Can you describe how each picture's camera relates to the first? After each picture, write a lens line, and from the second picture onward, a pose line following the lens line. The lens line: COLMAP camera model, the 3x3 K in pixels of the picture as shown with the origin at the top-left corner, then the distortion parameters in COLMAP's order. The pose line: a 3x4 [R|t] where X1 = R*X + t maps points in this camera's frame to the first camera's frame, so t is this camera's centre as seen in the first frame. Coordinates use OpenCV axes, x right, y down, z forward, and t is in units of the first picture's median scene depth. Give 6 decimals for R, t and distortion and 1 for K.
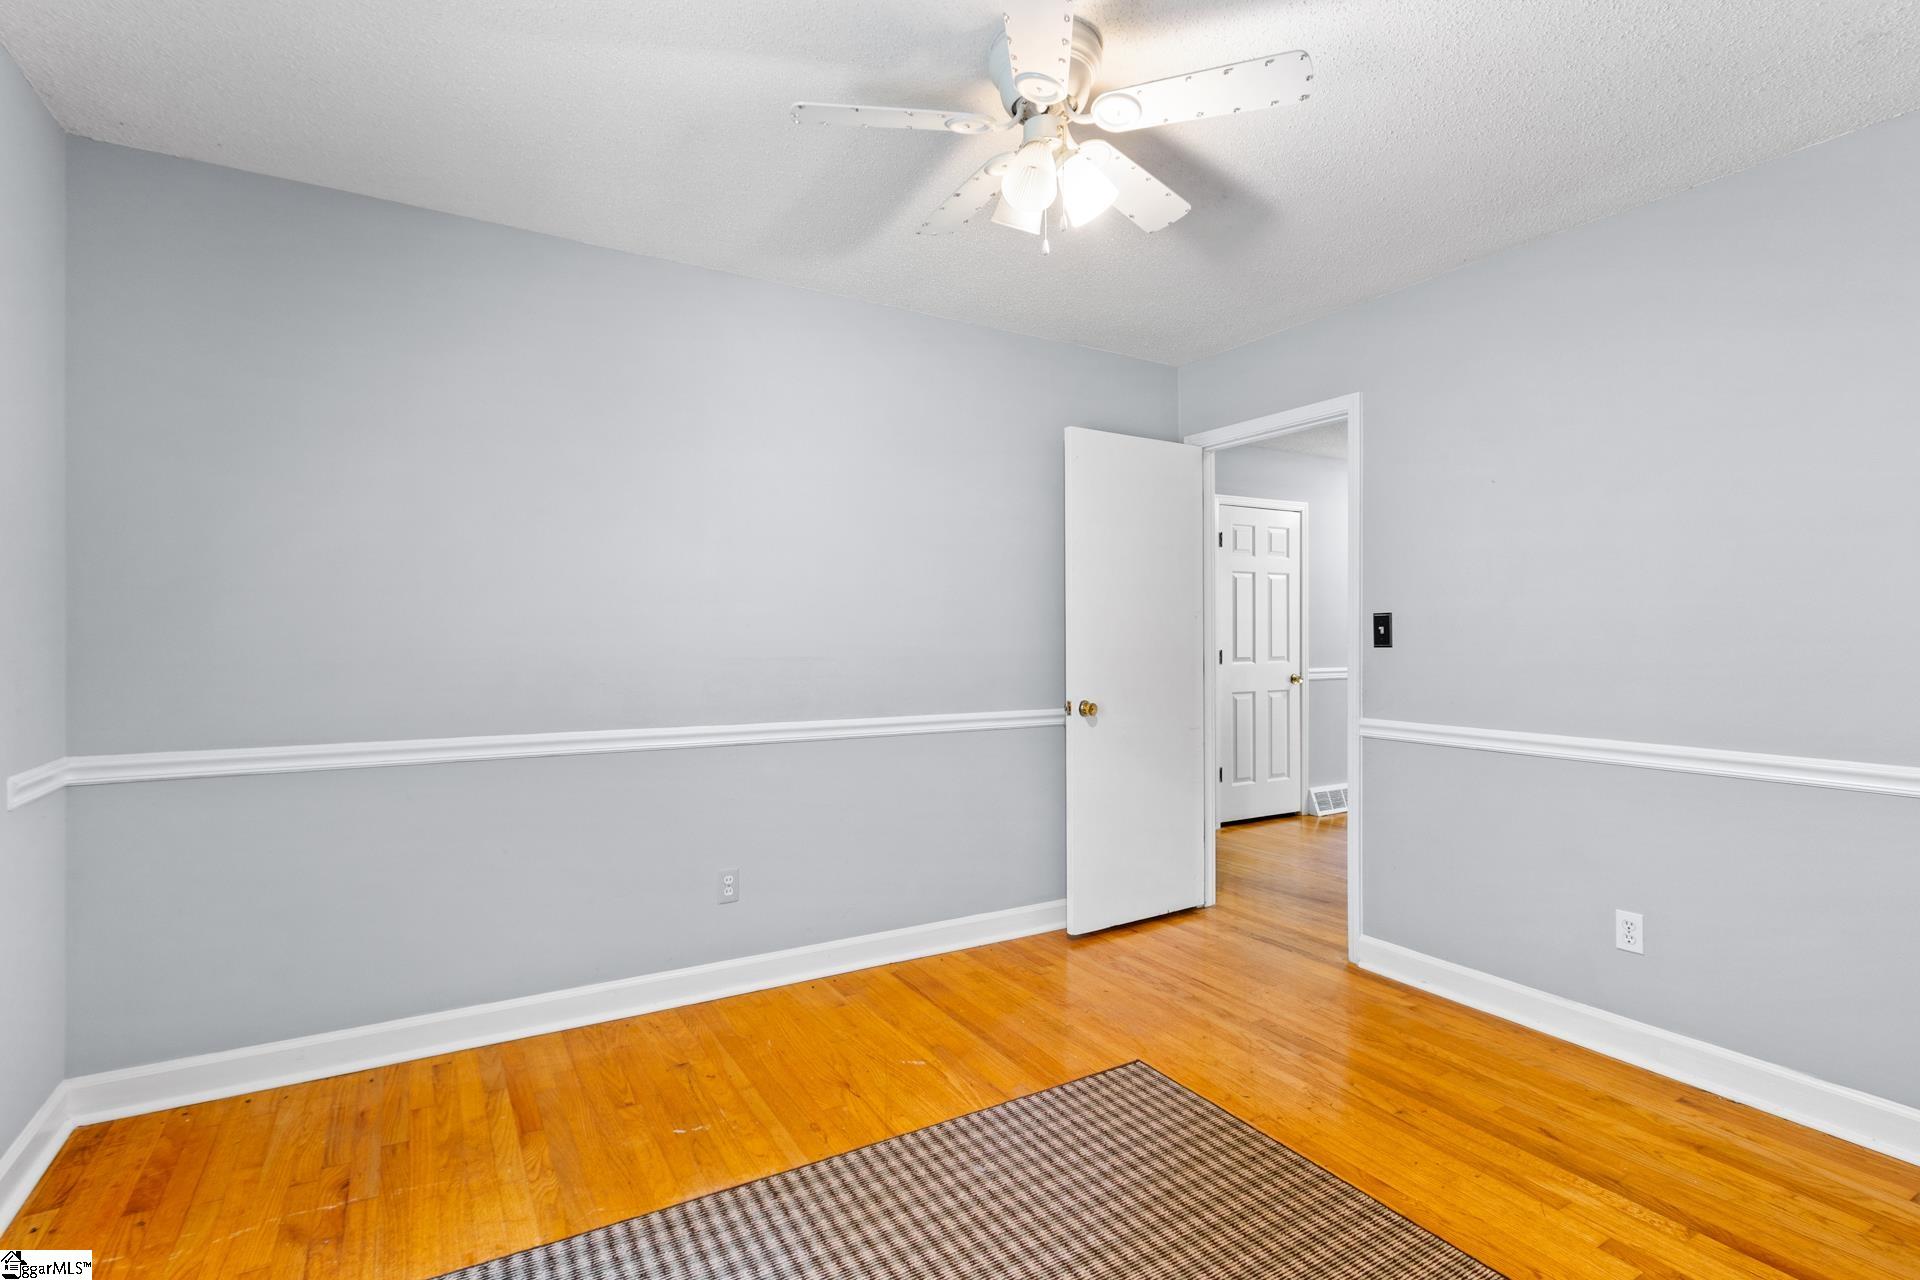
lens RADIAL K [[913.4, 0, 950.1], [0, 913.4, 632.3], [0, 0, 1]] dist [0.002219, -0.001456]
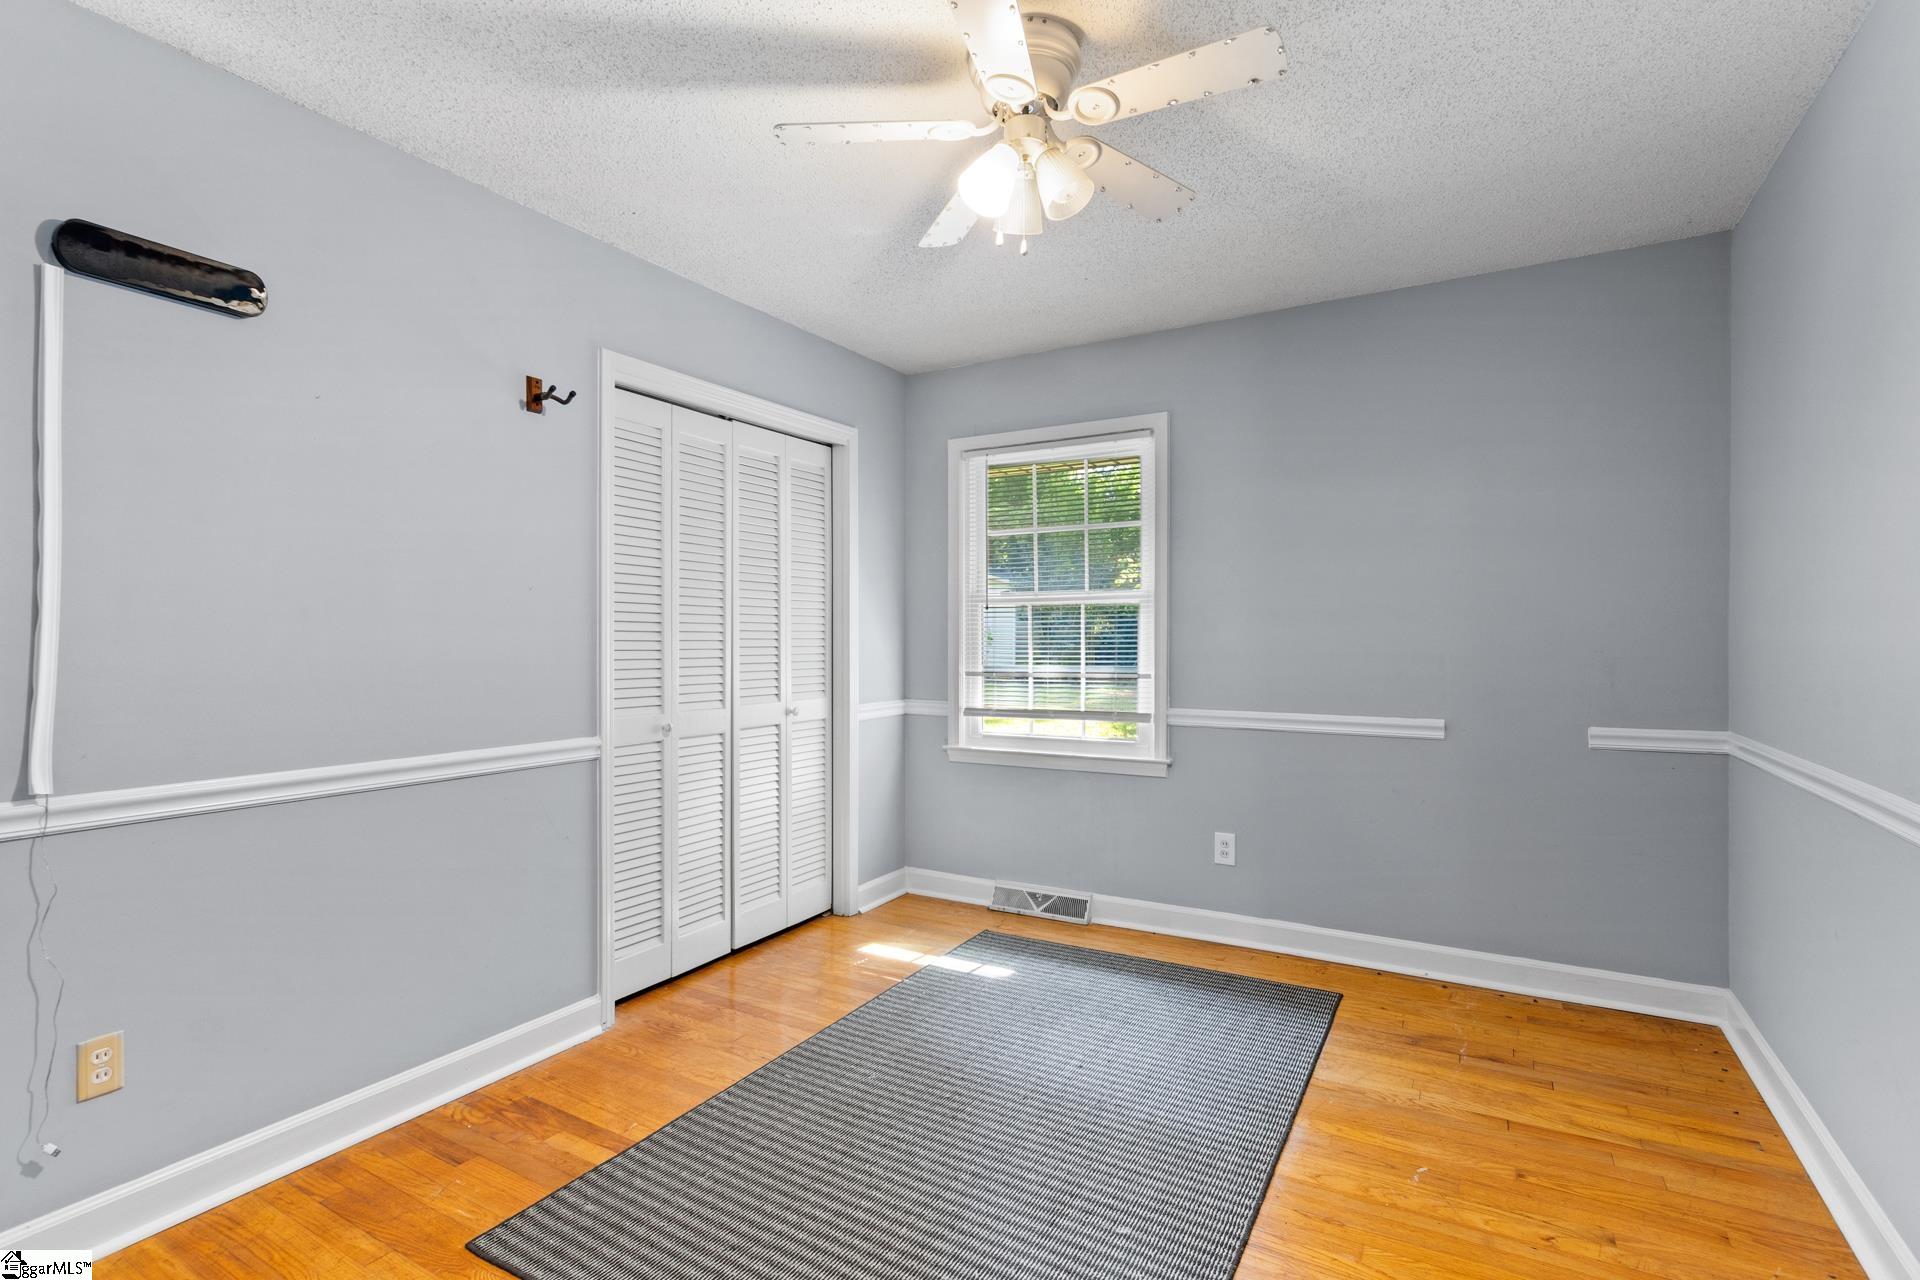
lens RADIAL K [[904.8, 0, 960.0], [0, 904.8, 640.0], [0, 0, 1]] dist [-0.001084, -0.000670]
pose [[-0.866779, 0.001914, -0.498689, 0.488120], [0.003185, 0.999993, -0.001697, 0.008640], [0.498683, -0.003059, -0.866779, 1.350461]]
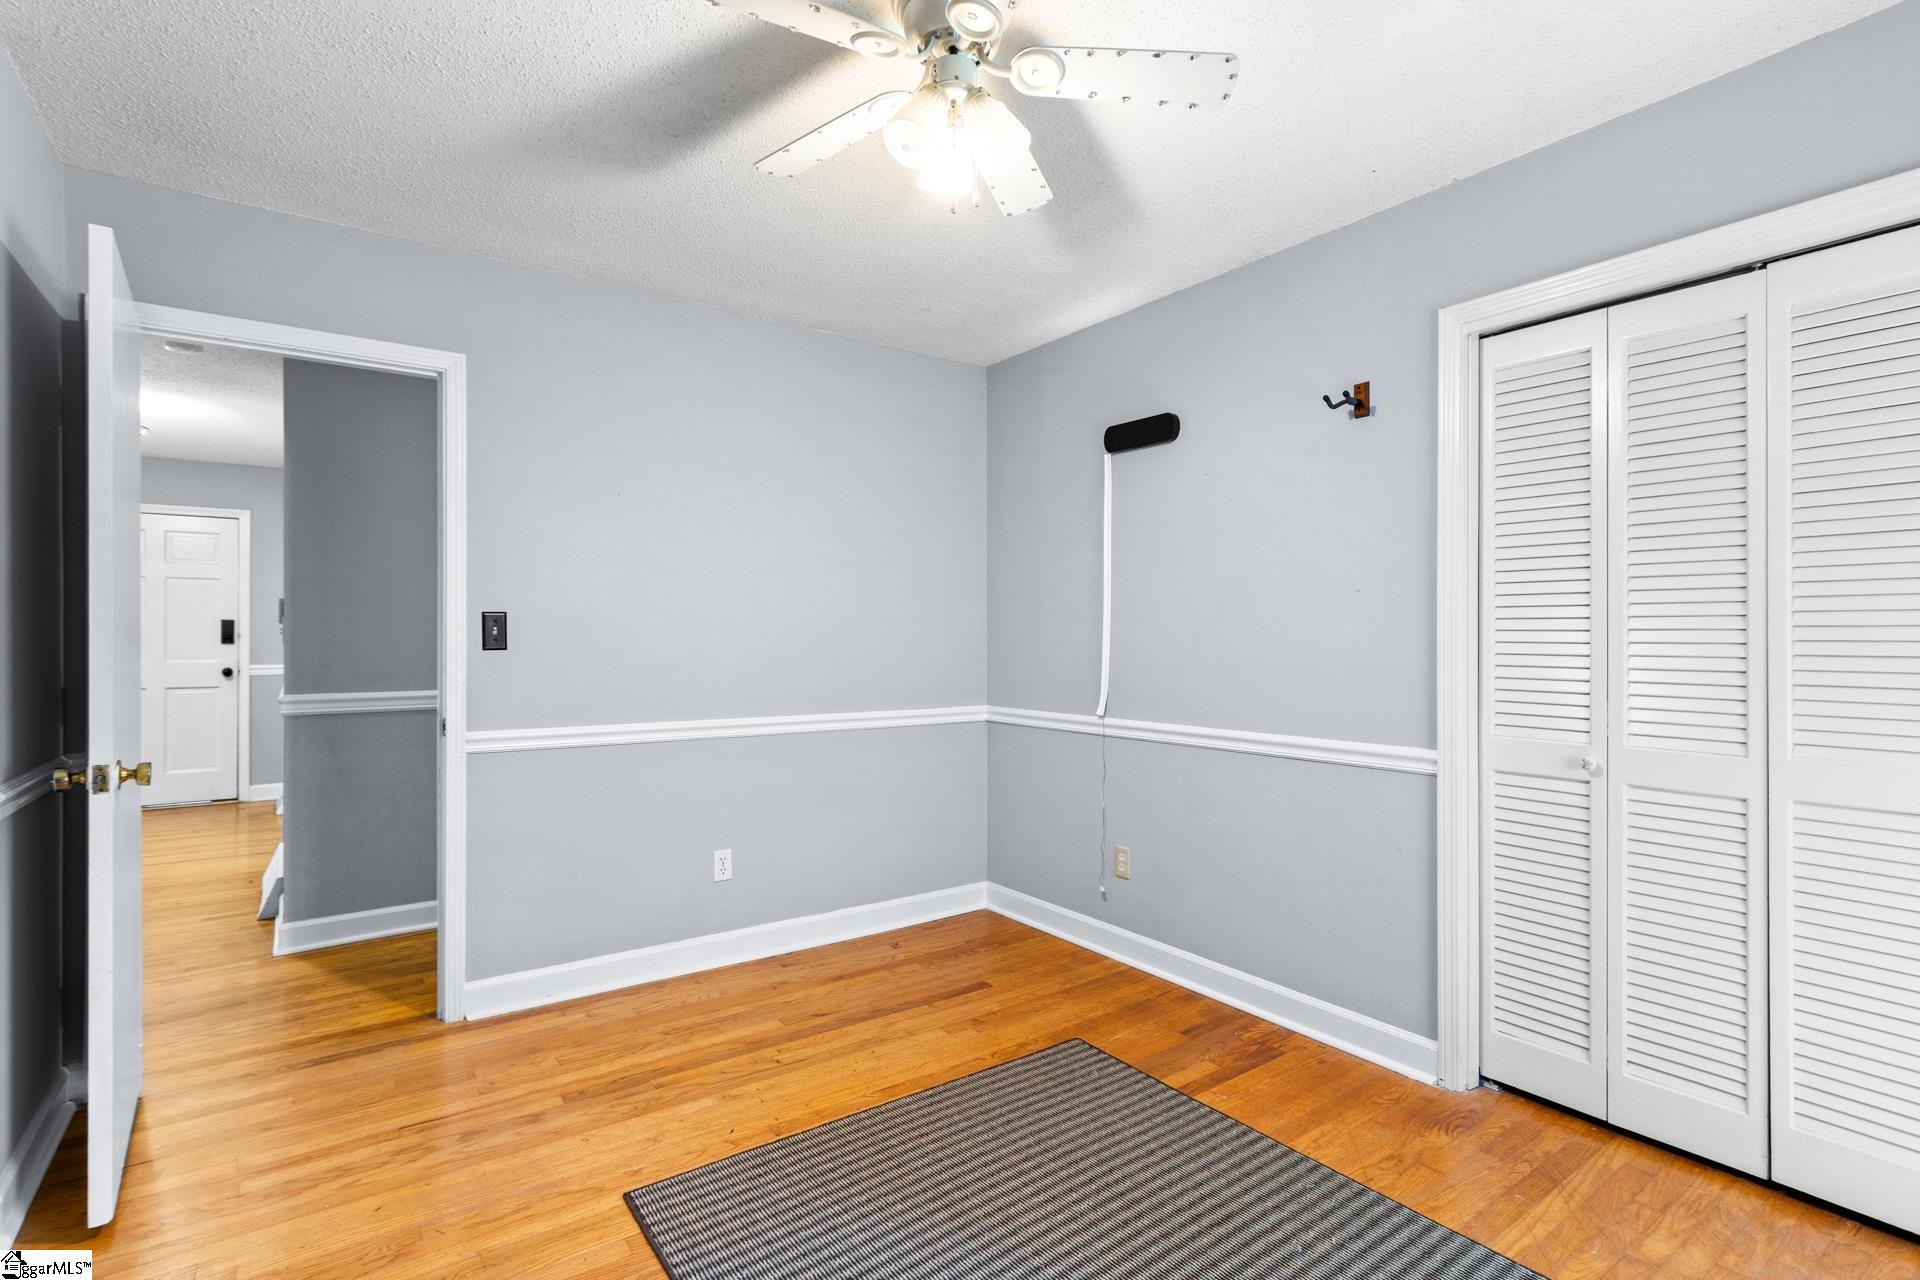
lens RADIAL K [[913.4, 0, 950.1], [0, 913.4, 632.3], [0, 0, 1]] dist [0.002219, -0.001456]
pose [[-0.090729, 0.005103, 0.995863, -0.582584], [-0.003504, 0.999979, -0.005444, 0.002950], [-0.995869, -0.003983, -0.090709, 0.803529]]
